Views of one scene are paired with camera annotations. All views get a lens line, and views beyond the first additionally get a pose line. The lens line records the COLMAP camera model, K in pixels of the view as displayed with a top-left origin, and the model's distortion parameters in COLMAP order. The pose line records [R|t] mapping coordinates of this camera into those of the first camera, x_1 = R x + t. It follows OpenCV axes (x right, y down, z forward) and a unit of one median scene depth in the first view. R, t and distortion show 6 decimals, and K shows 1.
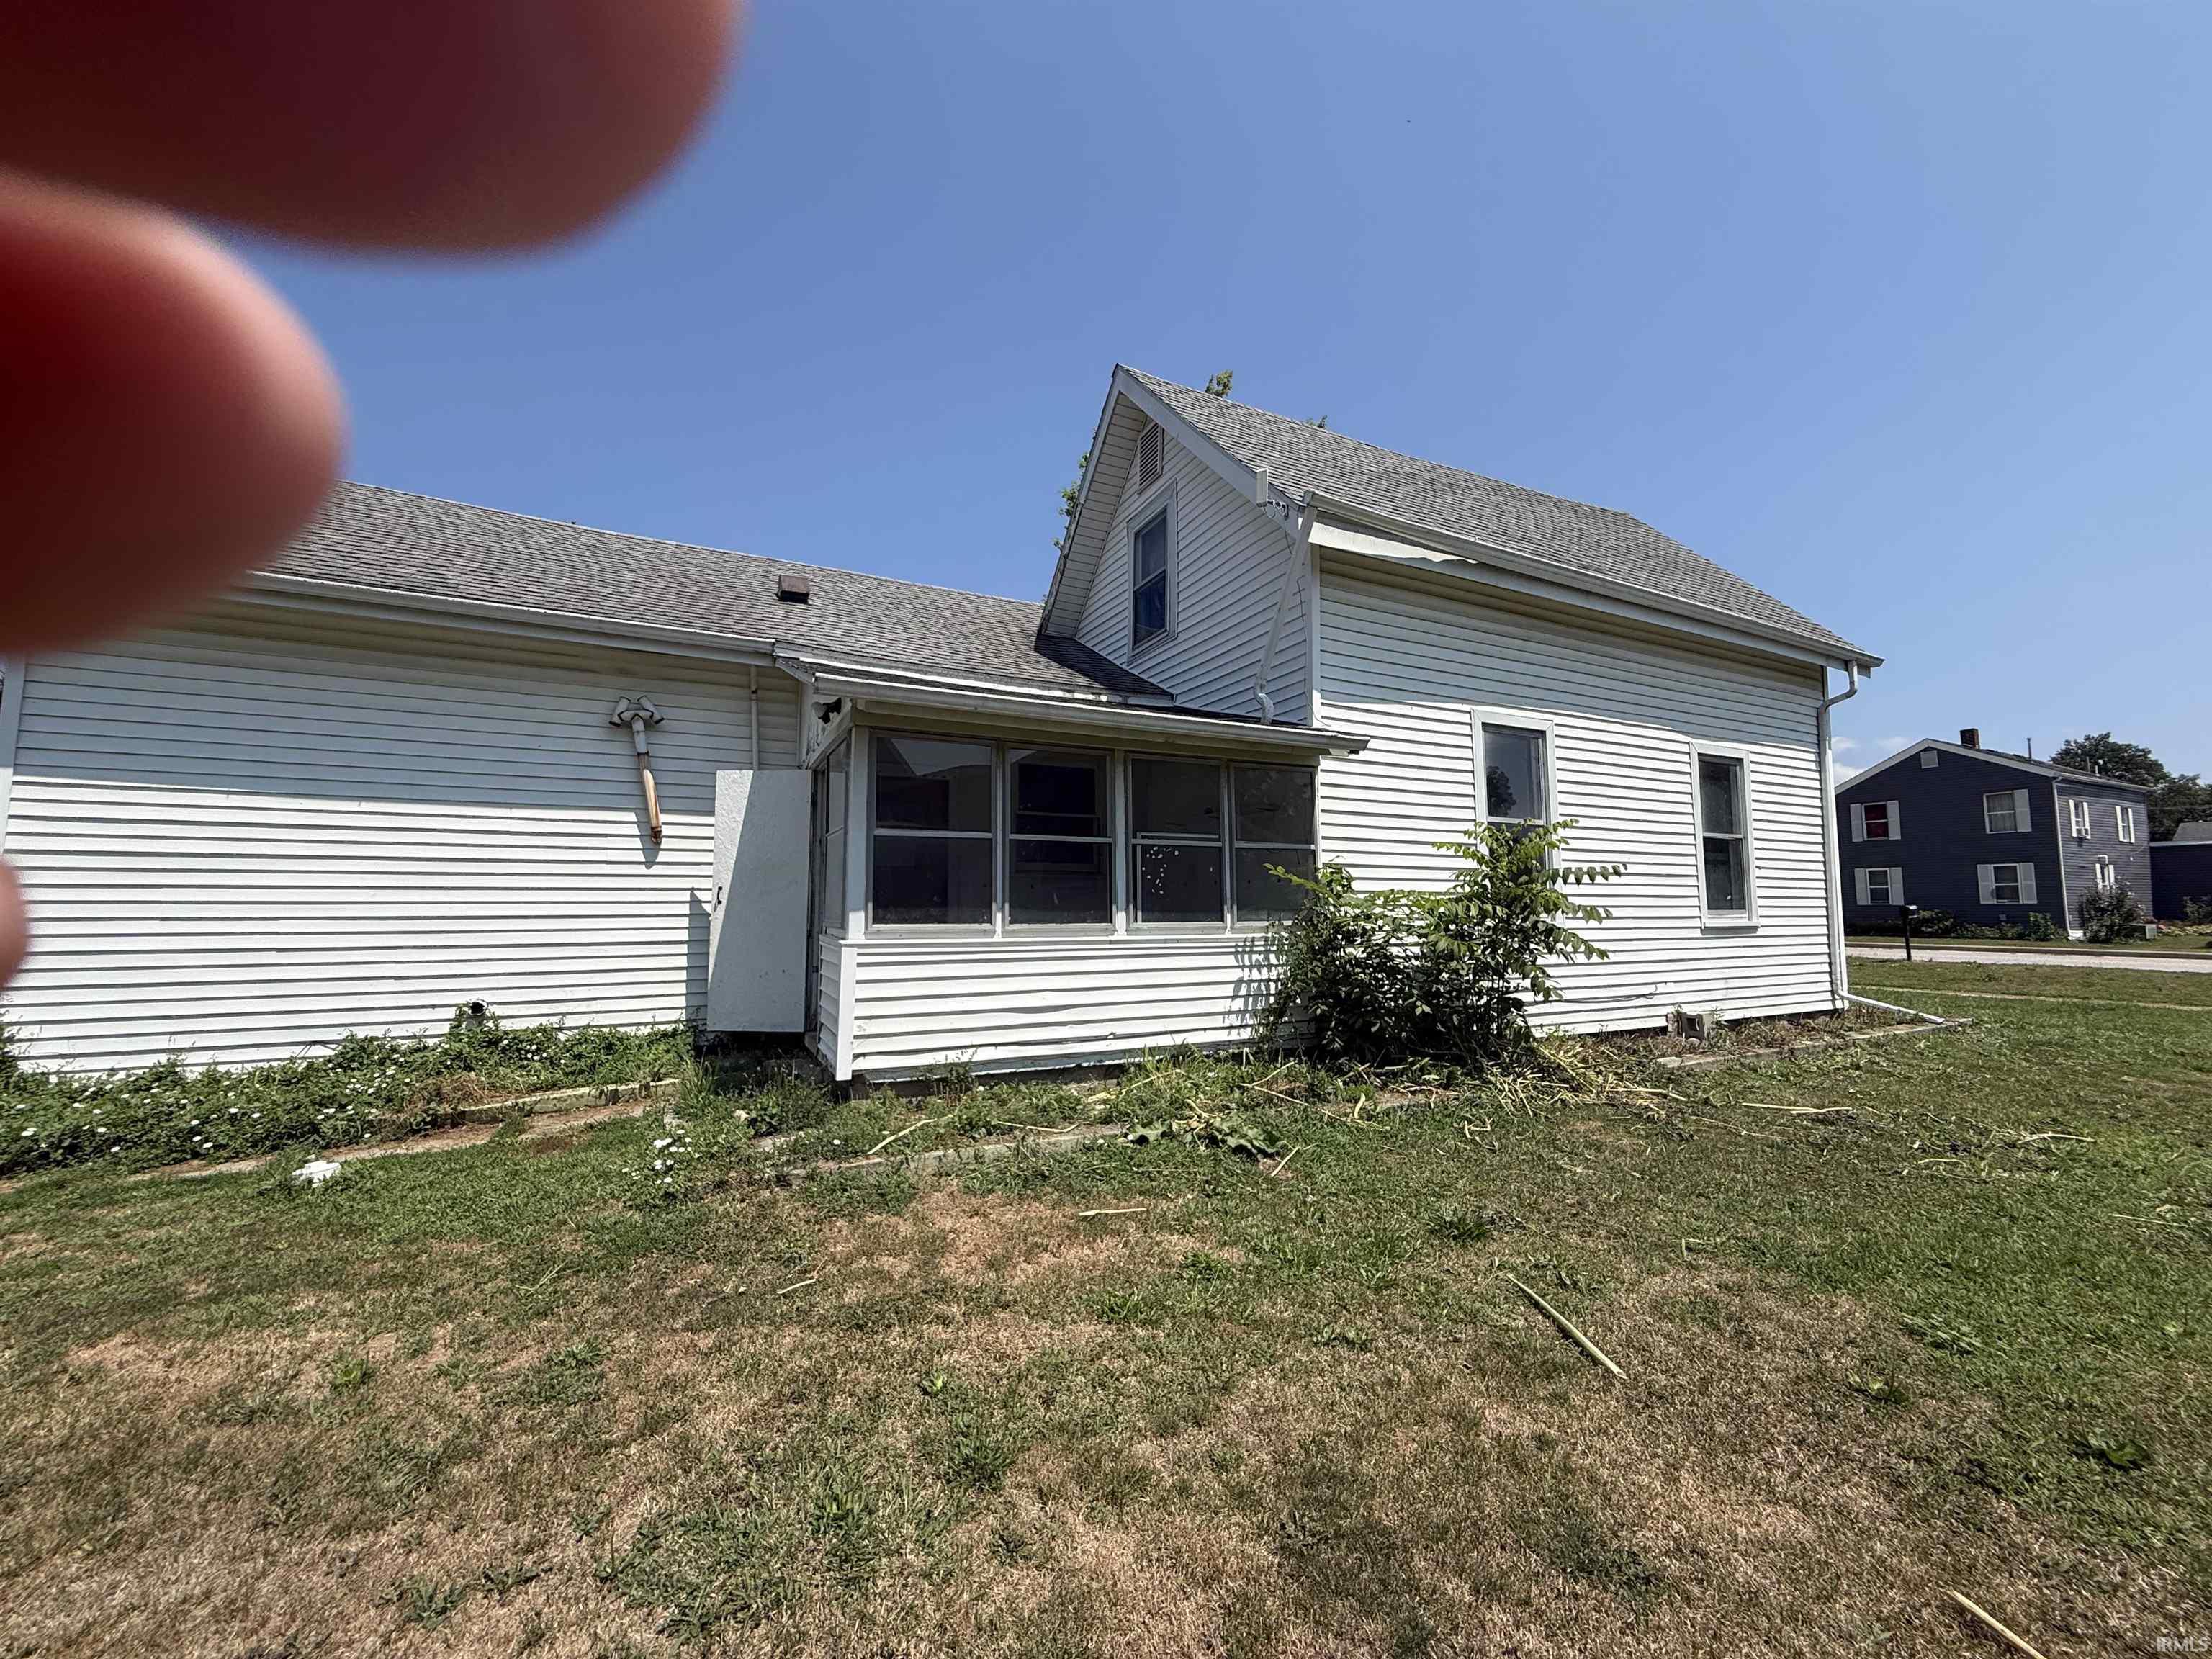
lens RADIAL K [[878.9, 0, 1112.3], [0, 878.9, 832.4], [0, 0, 1]] dist [-0.000153, -0.000008]
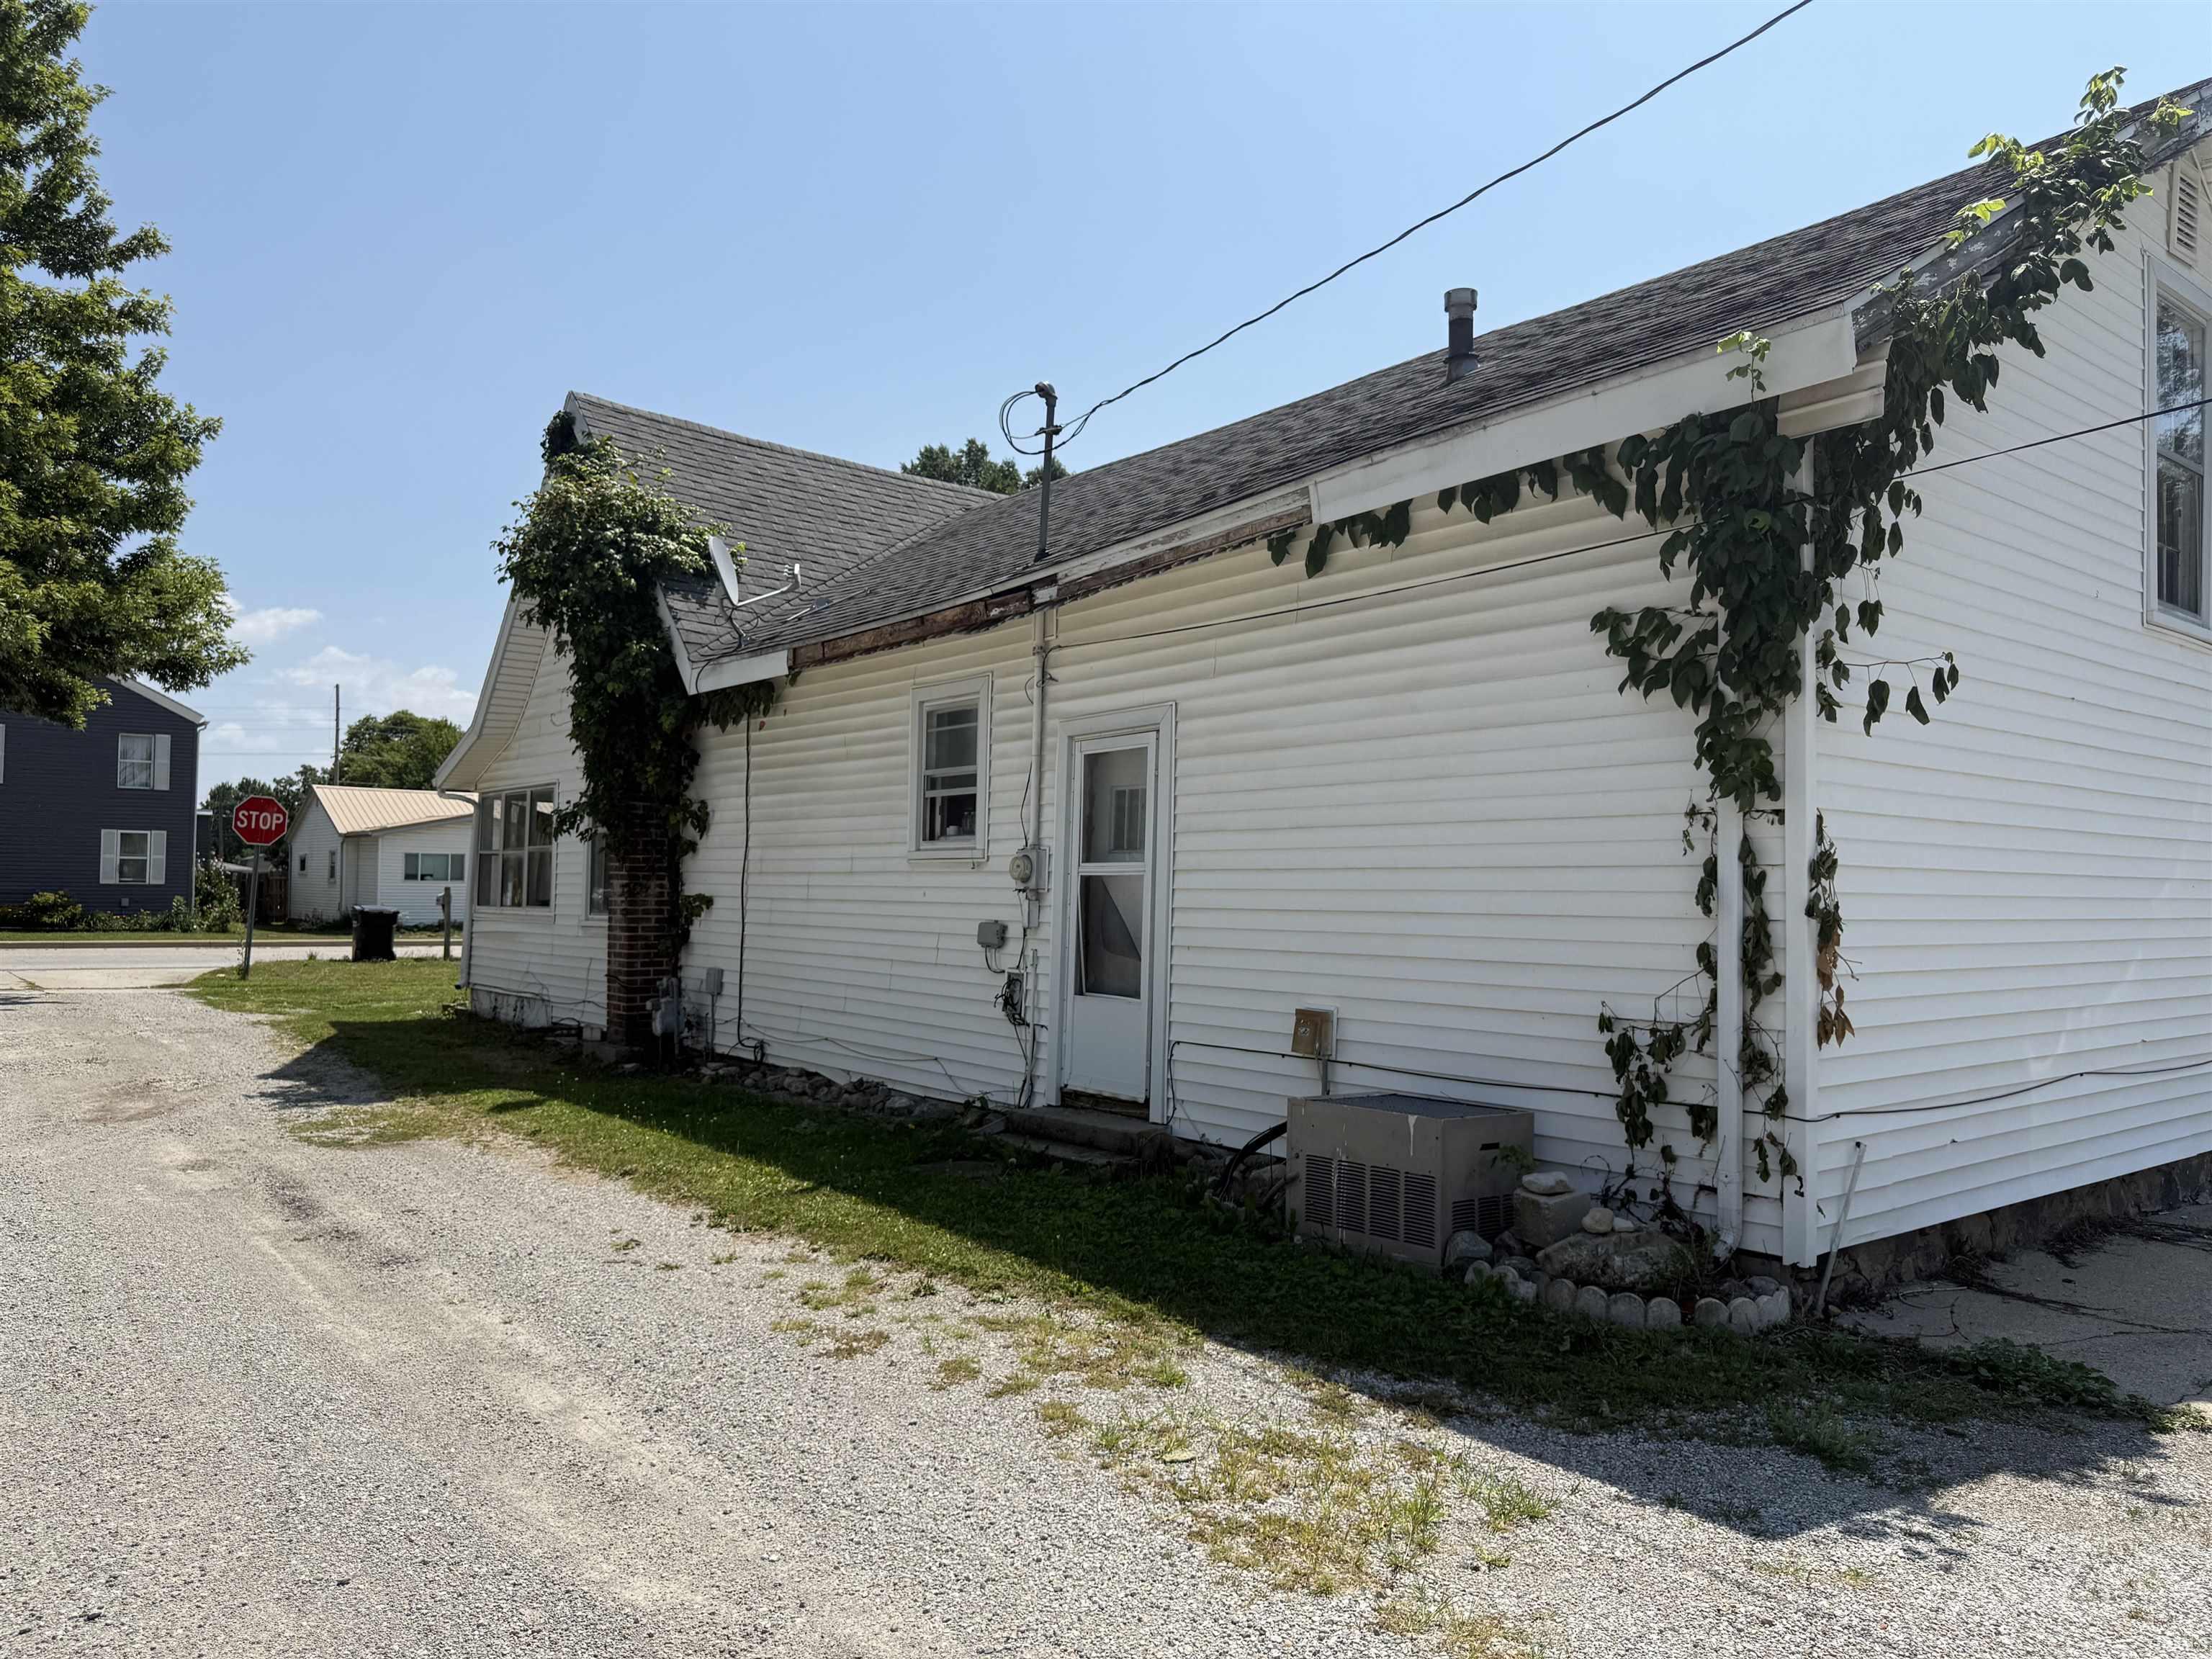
lens RADIAL K [[1574.2, 0, 1107.8], [0, 1574.2, 831.1], [0, 0, 1]] dist [0.006501, 0.001201]
pose [[-0.205587, 0.039714, 0.977833, -0.462450], [-0.097571, 0.993366, -0.060859, 0.038129], [-0.973763, -0.107920, -0.200349, 0.472594]]
